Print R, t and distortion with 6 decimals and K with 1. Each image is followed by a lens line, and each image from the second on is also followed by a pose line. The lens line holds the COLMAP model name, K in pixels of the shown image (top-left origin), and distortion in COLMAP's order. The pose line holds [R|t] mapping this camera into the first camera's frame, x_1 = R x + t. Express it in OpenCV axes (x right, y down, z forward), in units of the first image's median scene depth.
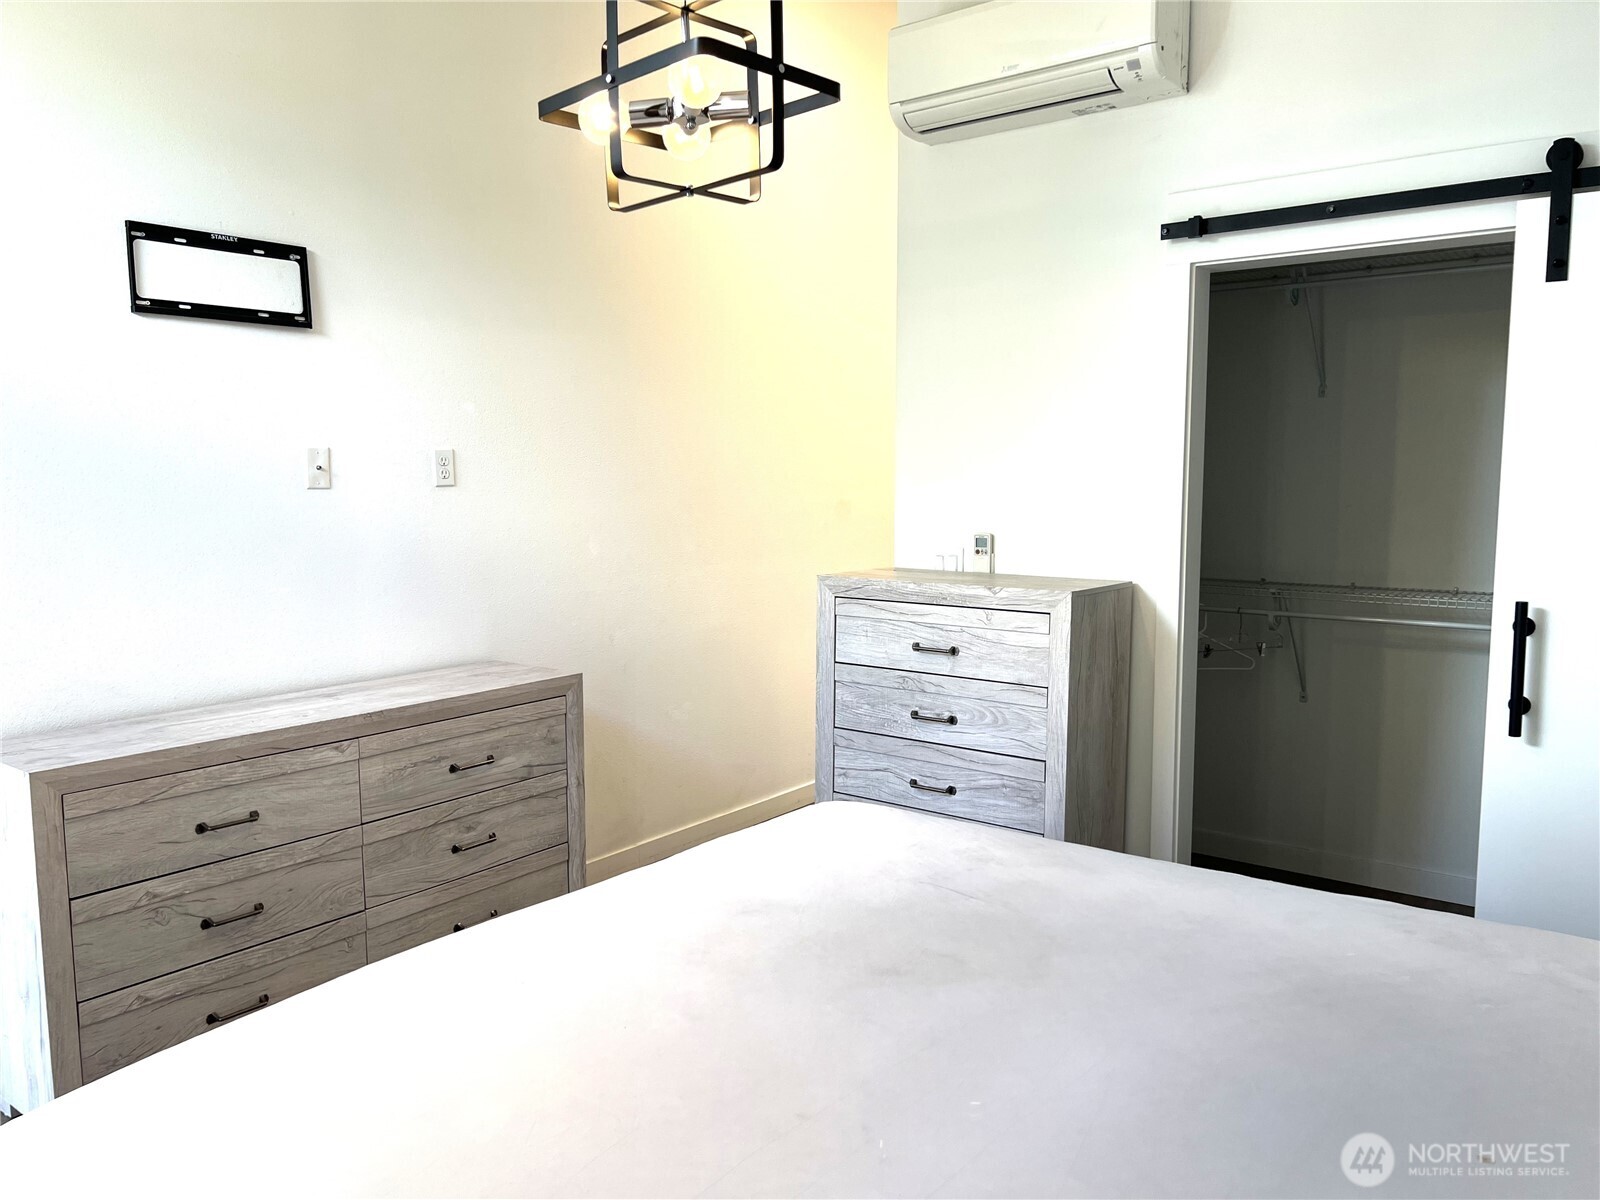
lens RADIAL K [[1207.5, 0, 796.6], [0, 1207.5, 610.5], [0, 0, 1]] dist [0.060630, -0.071262]
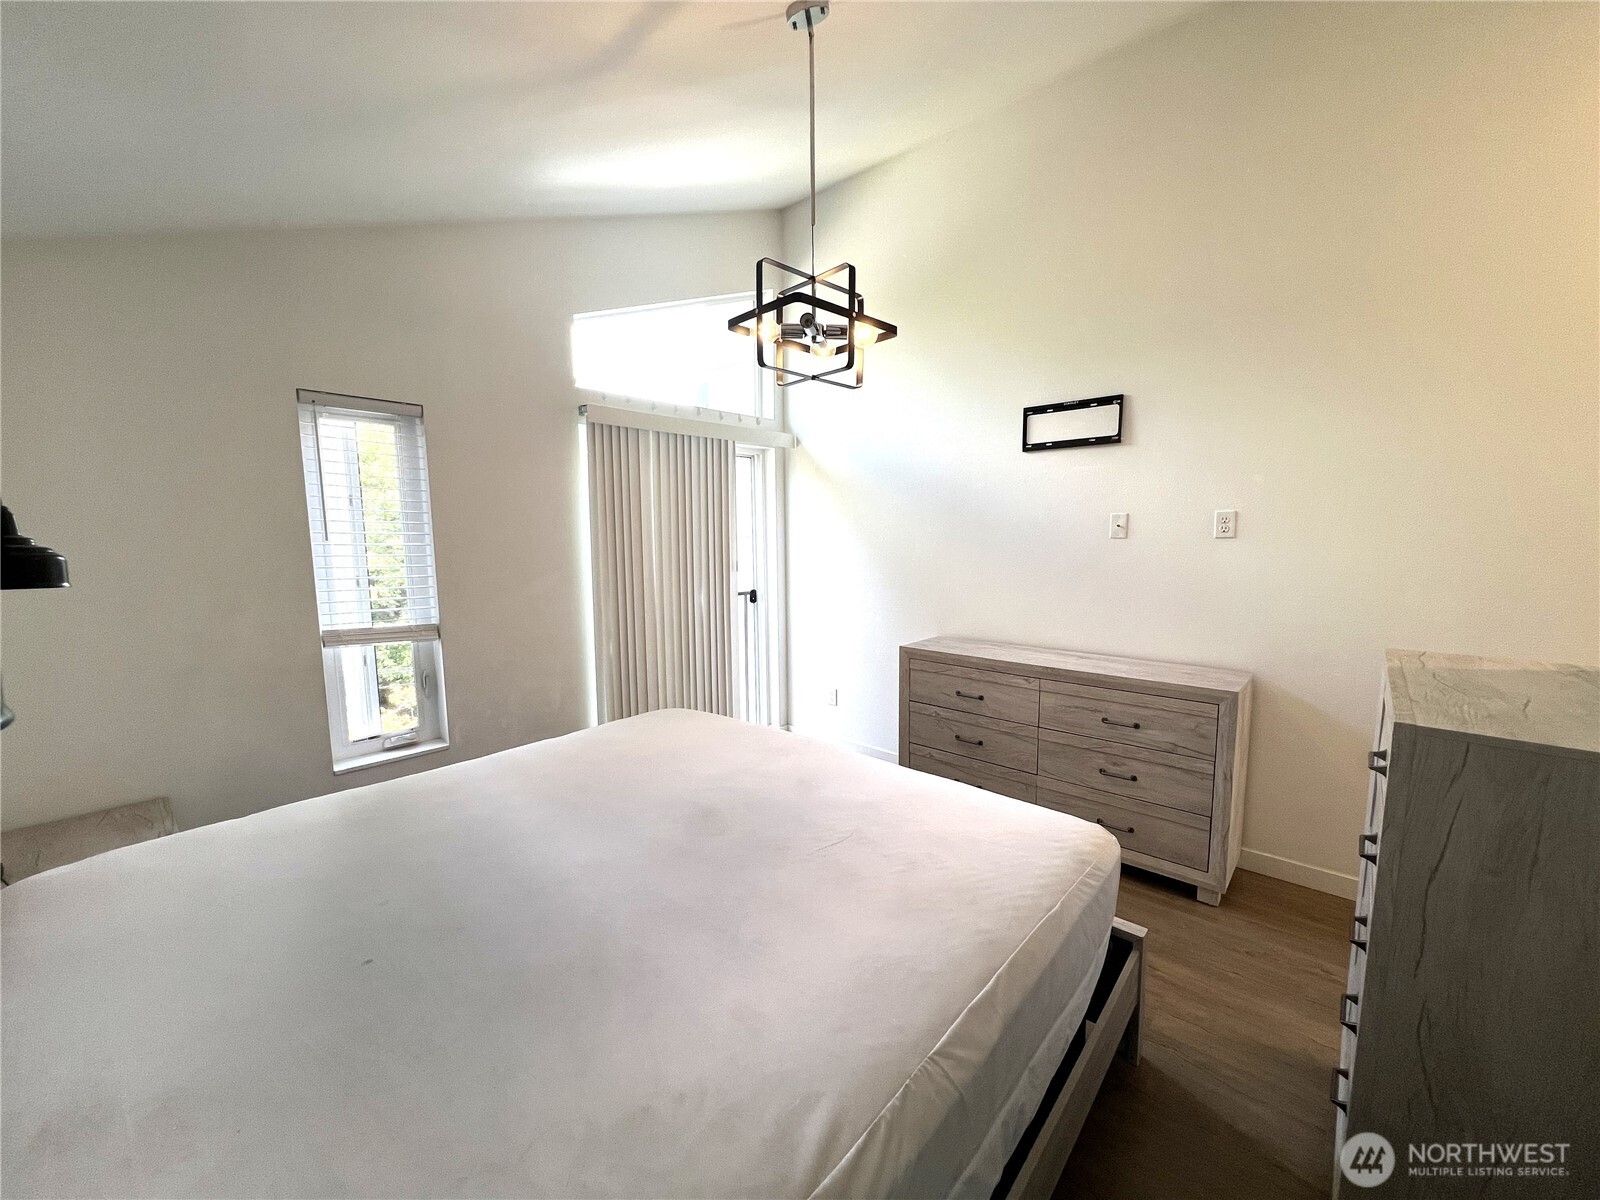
lens RADIAL K [[637.8, 0, 796.9], [0, 637.8, 603.5], [0, 0, 1]] dist [0.000672, -0.000147]
pose [[-0.079320, 0.123126, -0.989216, 0.561272], [-0.105209, 0.985766, 0.131133, -0.086249], [0.991282, 0.114476, -0.065237, 0.677700]]
